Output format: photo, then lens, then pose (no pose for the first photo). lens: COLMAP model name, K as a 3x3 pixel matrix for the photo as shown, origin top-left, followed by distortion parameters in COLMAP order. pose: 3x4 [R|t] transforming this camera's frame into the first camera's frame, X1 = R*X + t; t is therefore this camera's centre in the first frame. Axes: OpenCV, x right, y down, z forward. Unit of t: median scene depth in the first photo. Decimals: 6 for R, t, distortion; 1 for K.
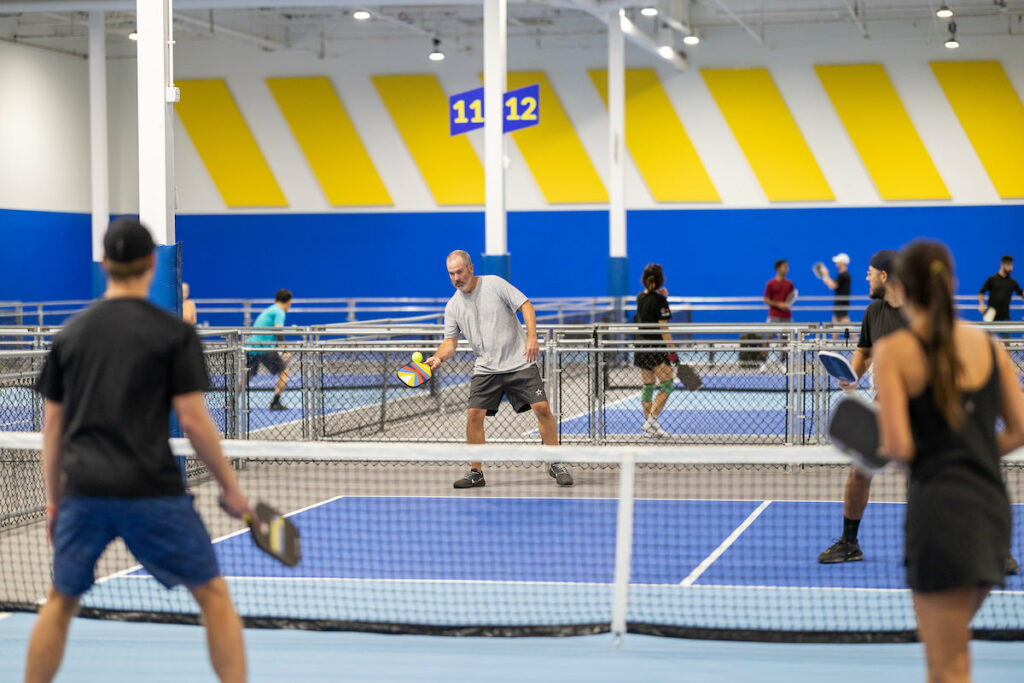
lens RADIAL K [[2540.8, 0, 512.0], [0, 2540.8, 341.5], [0, 0, 1]] dist [0.077784, -0.479740]
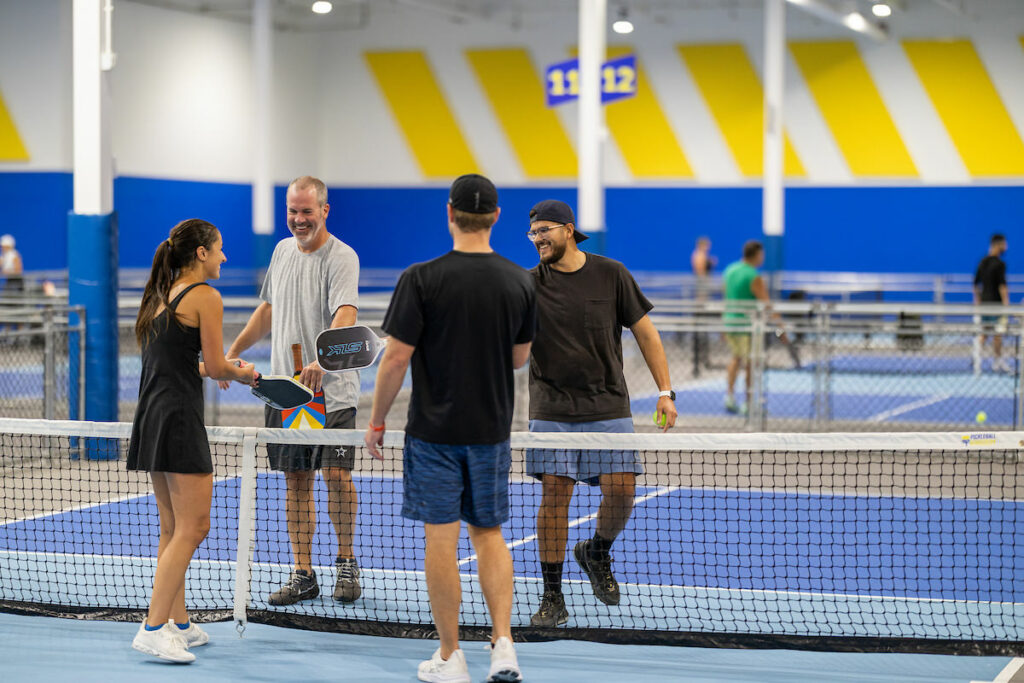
lens RADIAL K [[2563.7, 0, 512.0], [0, 2563.7, 341.5], [0, 0, 1]] dist [0.054468, -0.477951]
pose [[0.989178, 0.016591, -0.145778, 0.139795], [-0.015262, 0.999831, 0.010231, -0.000972], [0.145923, -0.007895, 0.989264, 0.029372]]
